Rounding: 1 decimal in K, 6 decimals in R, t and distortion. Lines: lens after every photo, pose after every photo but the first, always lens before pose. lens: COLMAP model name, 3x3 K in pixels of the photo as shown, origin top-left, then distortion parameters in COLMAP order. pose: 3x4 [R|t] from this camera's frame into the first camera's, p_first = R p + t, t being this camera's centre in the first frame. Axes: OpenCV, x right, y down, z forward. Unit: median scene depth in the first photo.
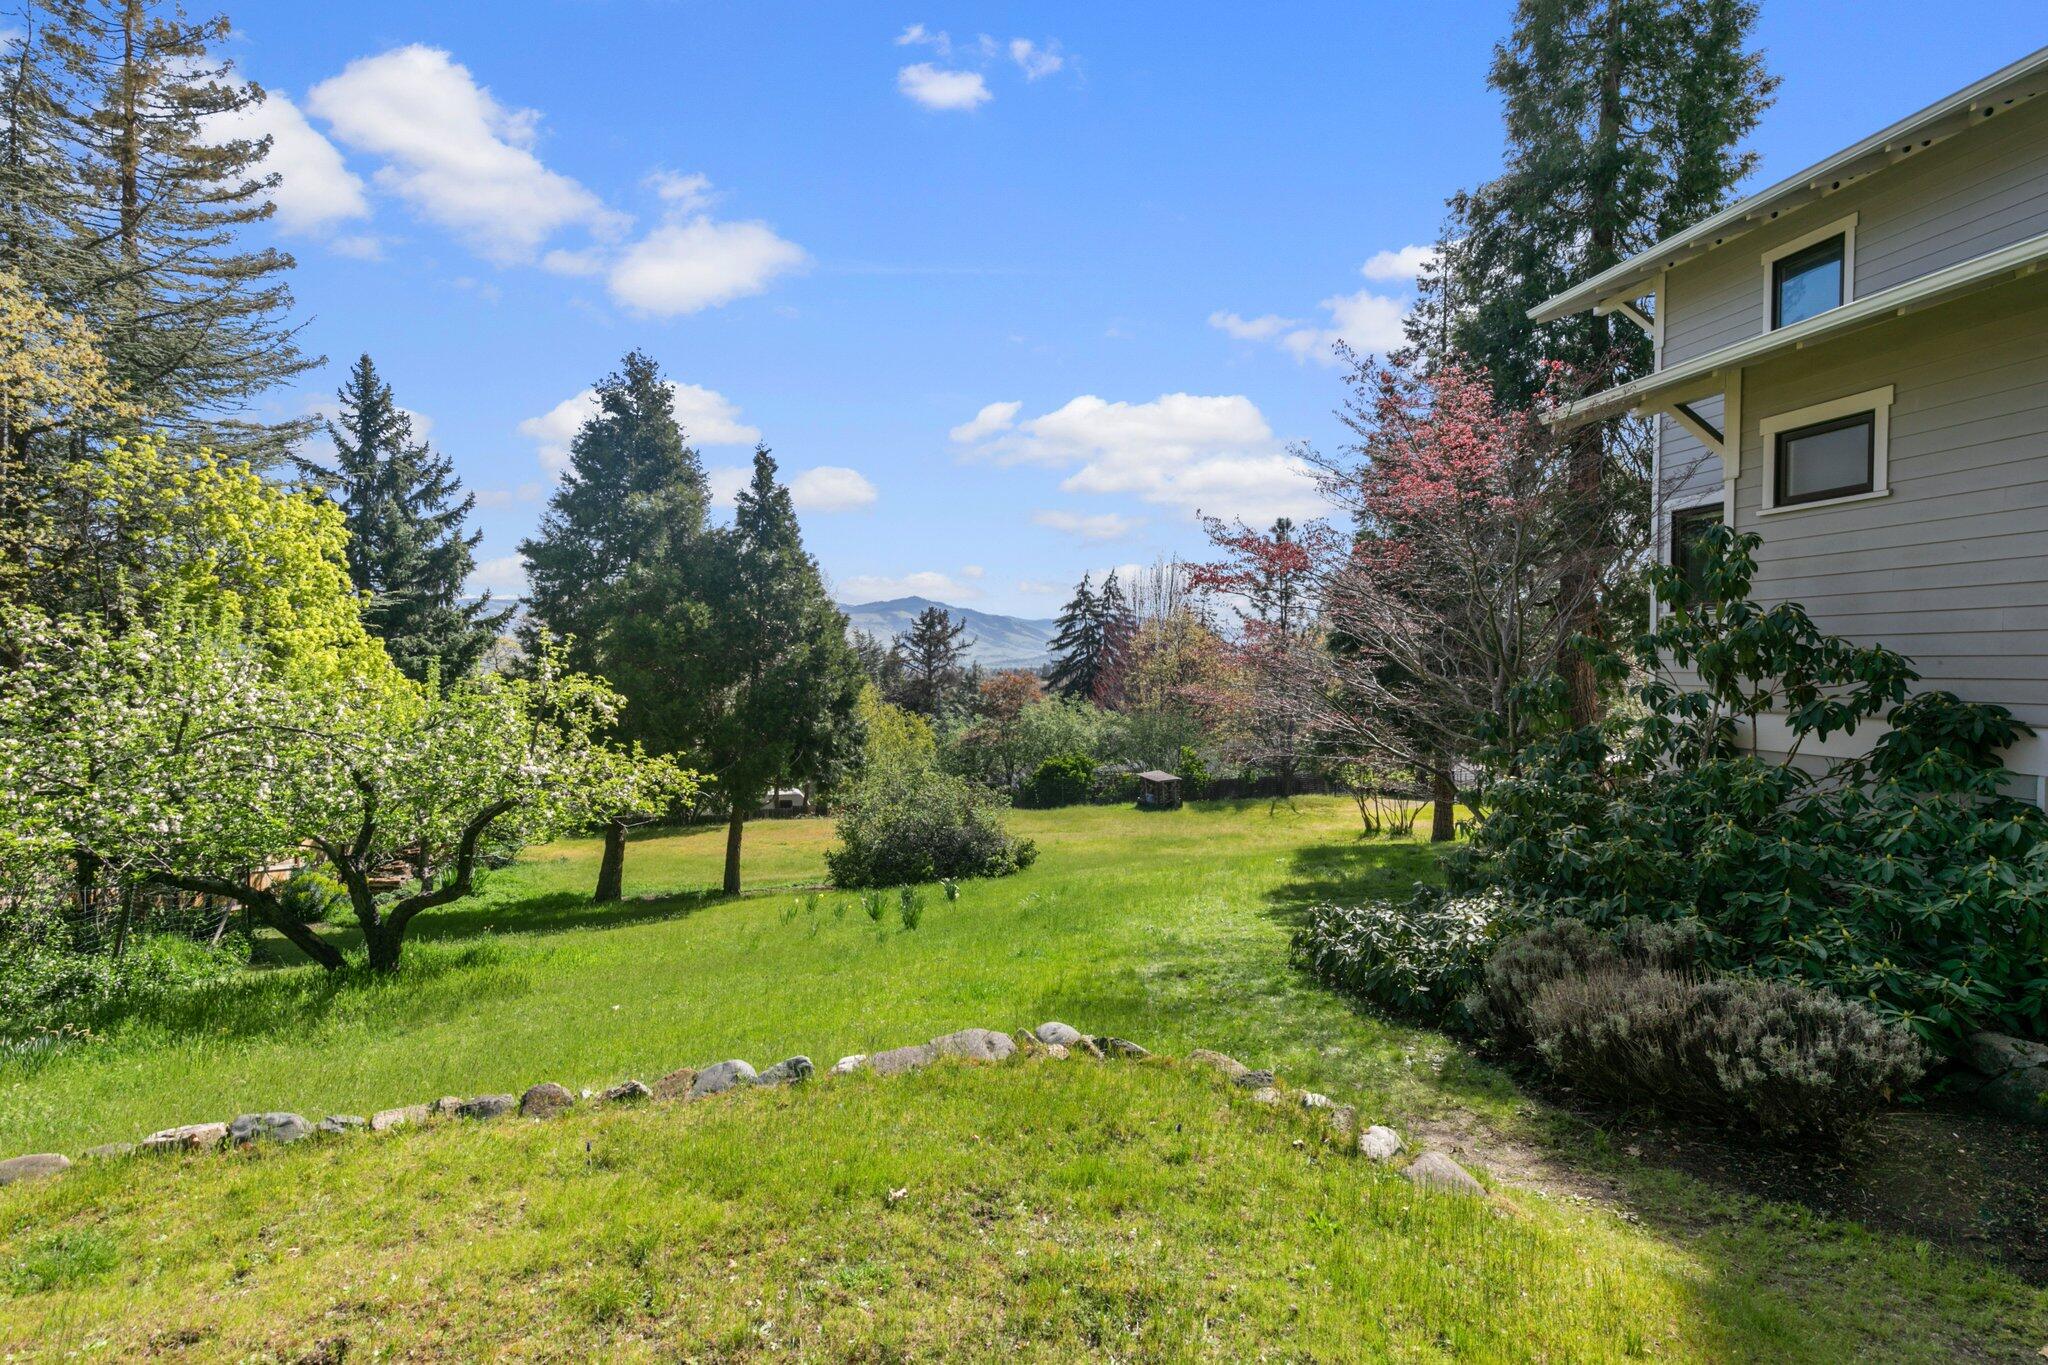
lens RADIAL K [[933.3, 0, 1030.9], [0, 933.3, 675.9], [0, 0, 1]] dist [0.005213, -0.000704]
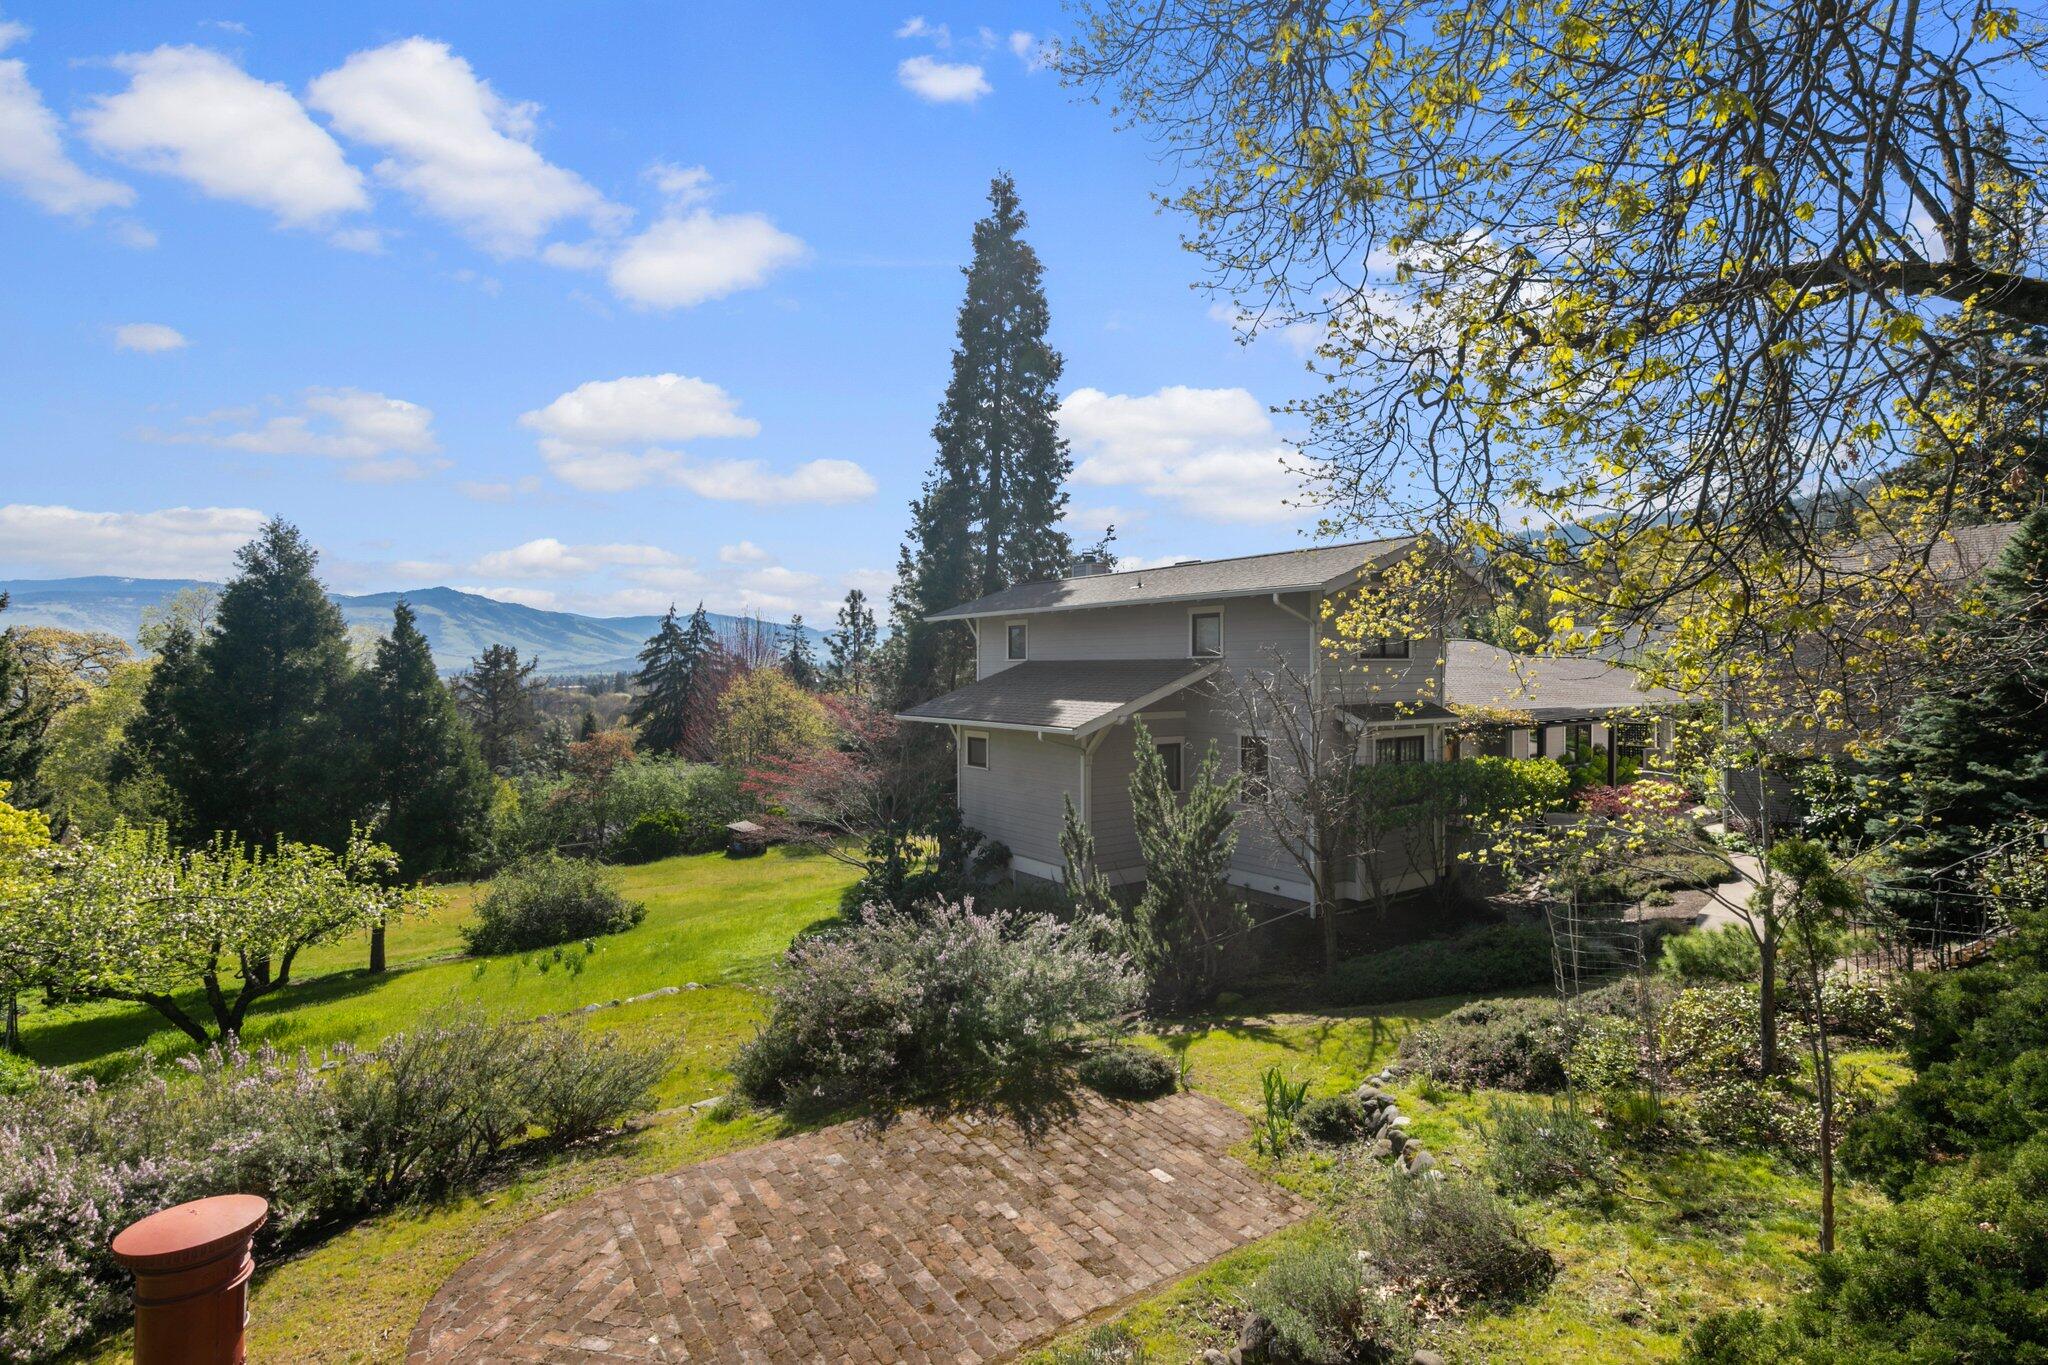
lens RADIAL K [[981.8, 0, 1029.8], [0, 981.8, 681.6], [0, 0, 1]] dist [-0.004541, -0.000412]
pose [[0.916767, -0.012279, 0.399234, -0.046435], [0.014526, 0.999891, -0.002604, -0.124792], [-0.399158, 0.008187, 0.916845, -0.498645]]
